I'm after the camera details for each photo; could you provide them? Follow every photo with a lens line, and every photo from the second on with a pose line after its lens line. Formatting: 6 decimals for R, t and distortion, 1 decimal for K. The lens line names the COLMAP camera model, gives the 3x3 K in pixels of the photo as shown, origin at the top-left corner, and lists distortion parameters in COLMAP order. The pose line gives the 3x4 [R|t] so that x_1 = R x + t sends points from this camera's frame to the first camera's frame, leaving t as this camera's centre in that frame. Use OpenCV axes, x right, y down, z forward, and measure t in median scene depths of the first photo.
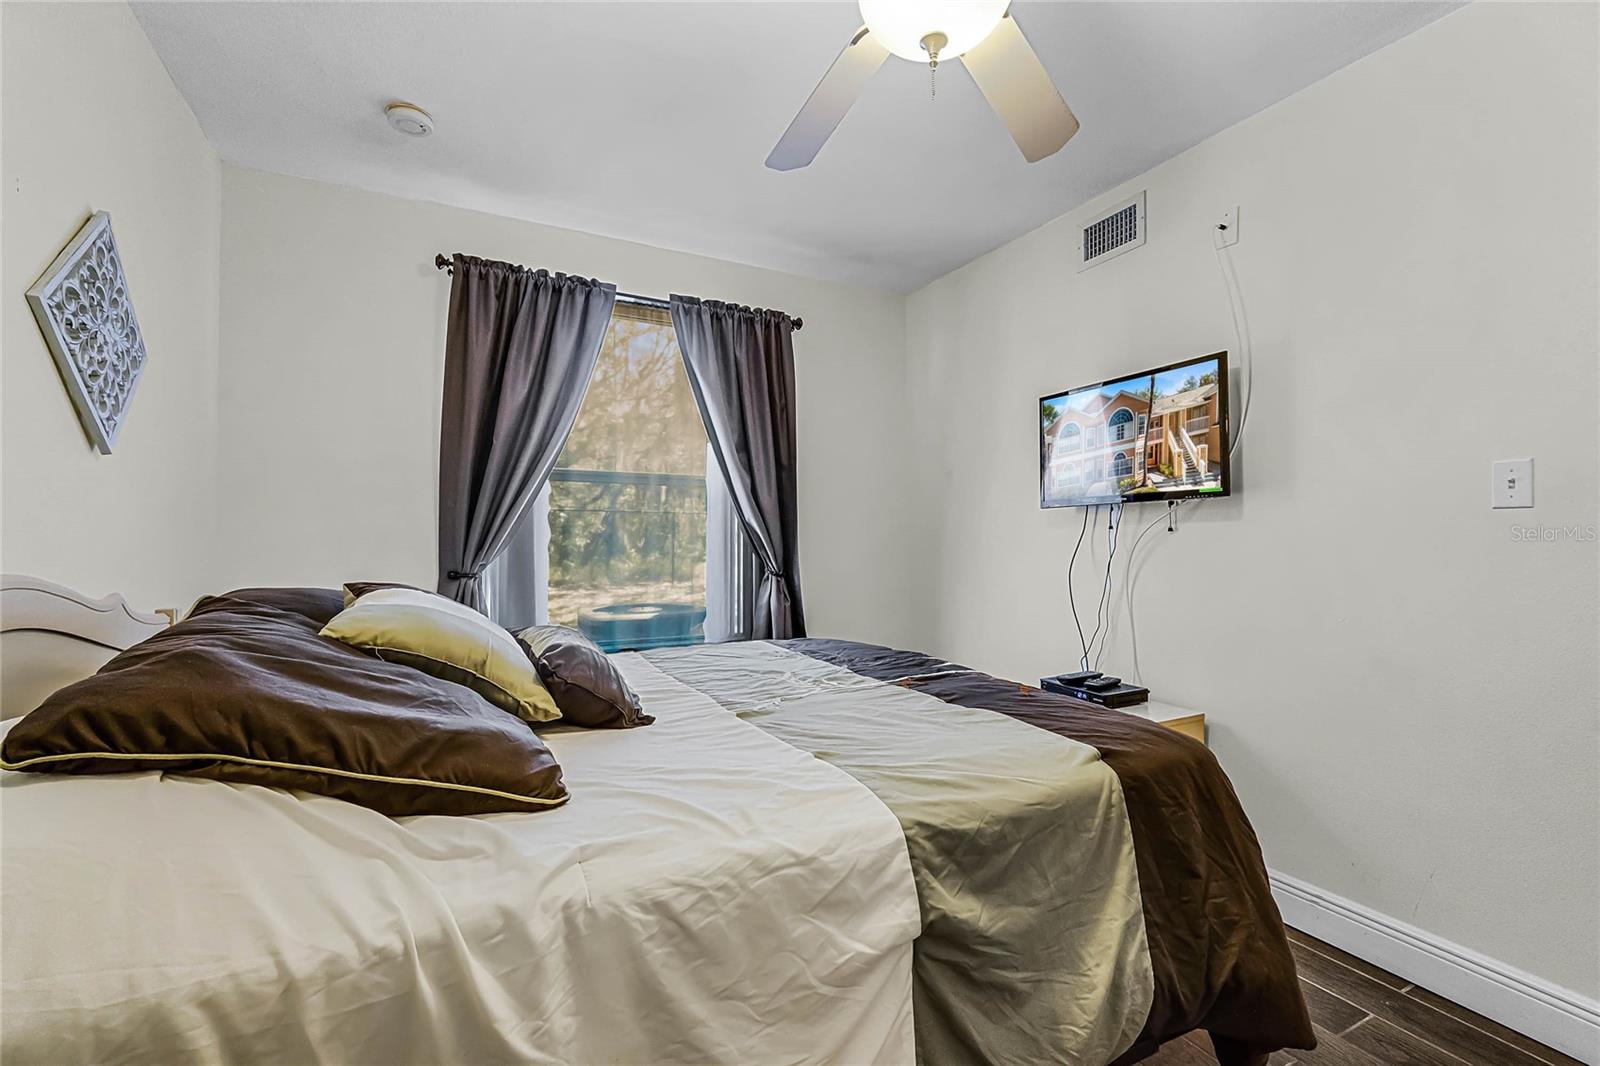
lens RADIAL K [[676.2, 0, 800.0], [0, 676.2, 533.0], [0, 0, 1]] dist [-0.002207, 0.000056]
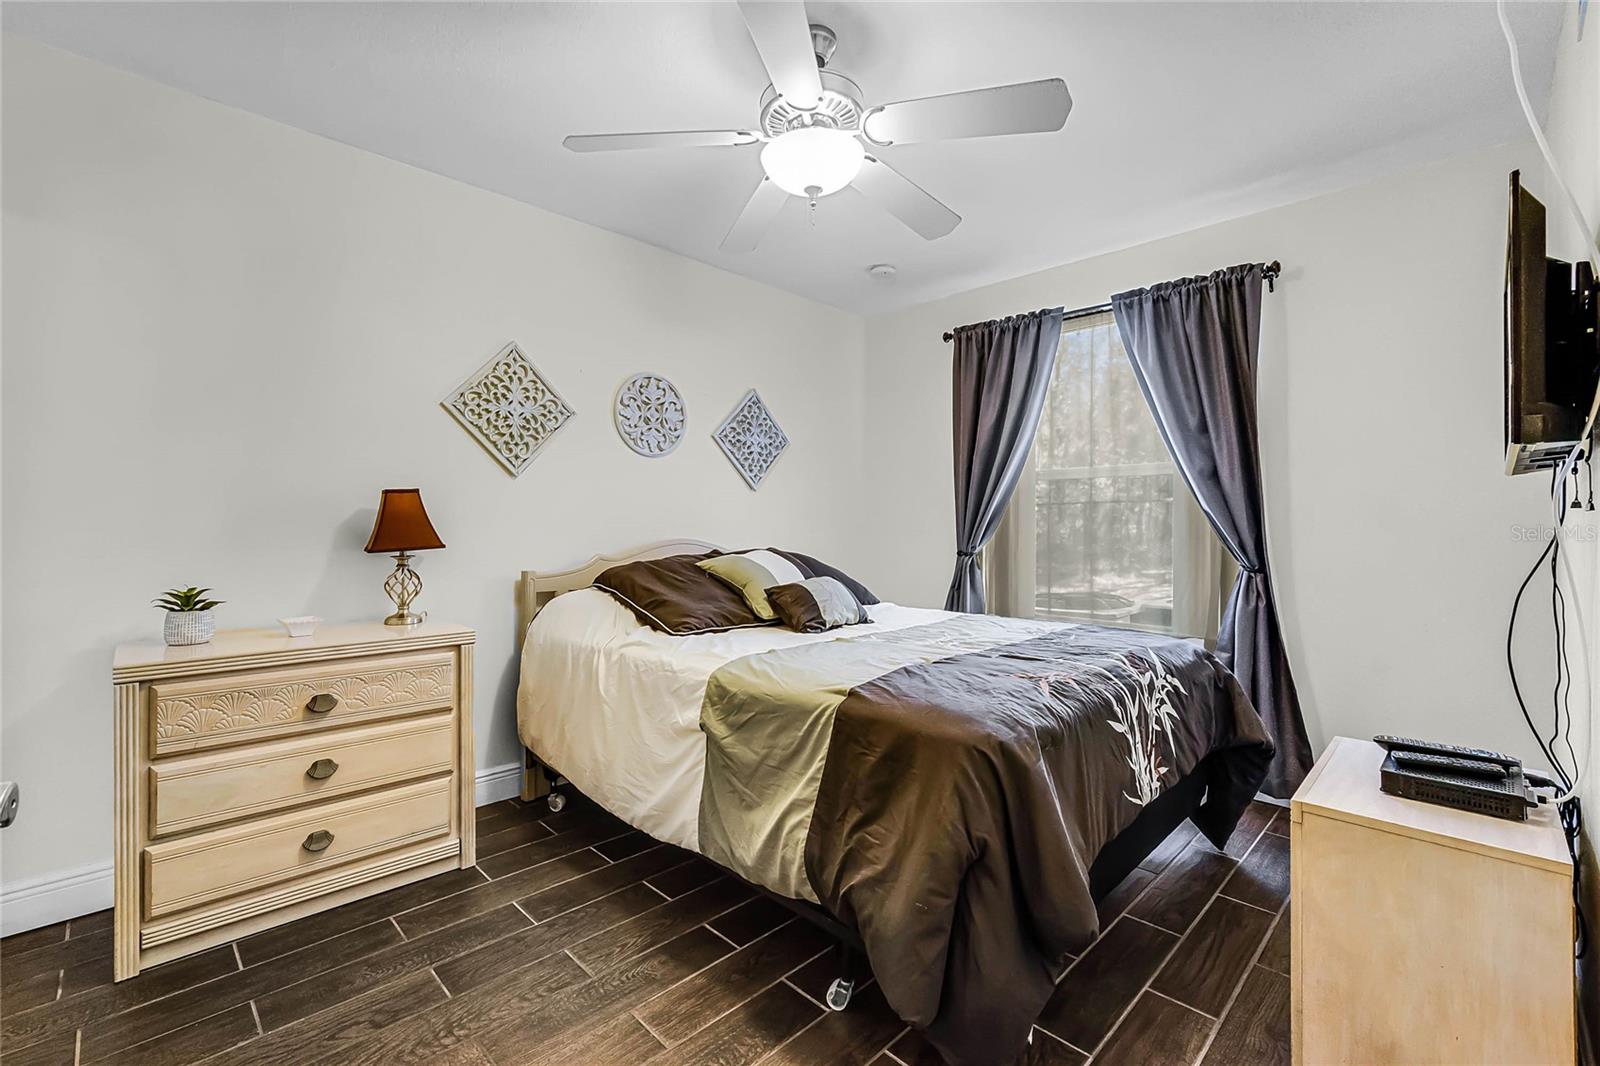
lens RADIAL K [[685.8, 0, 802.9], [0, 685.8, 531.8], [0, 0, 1]] dist [-0.002072, -0.000012]
pose [[0.317066, 0.005451, -0.948388, 1.298643], [0.002526, 0.999975, 0.006592, 0.009696], [0.948400, -0.004486, 0.317044, 0.401050]]
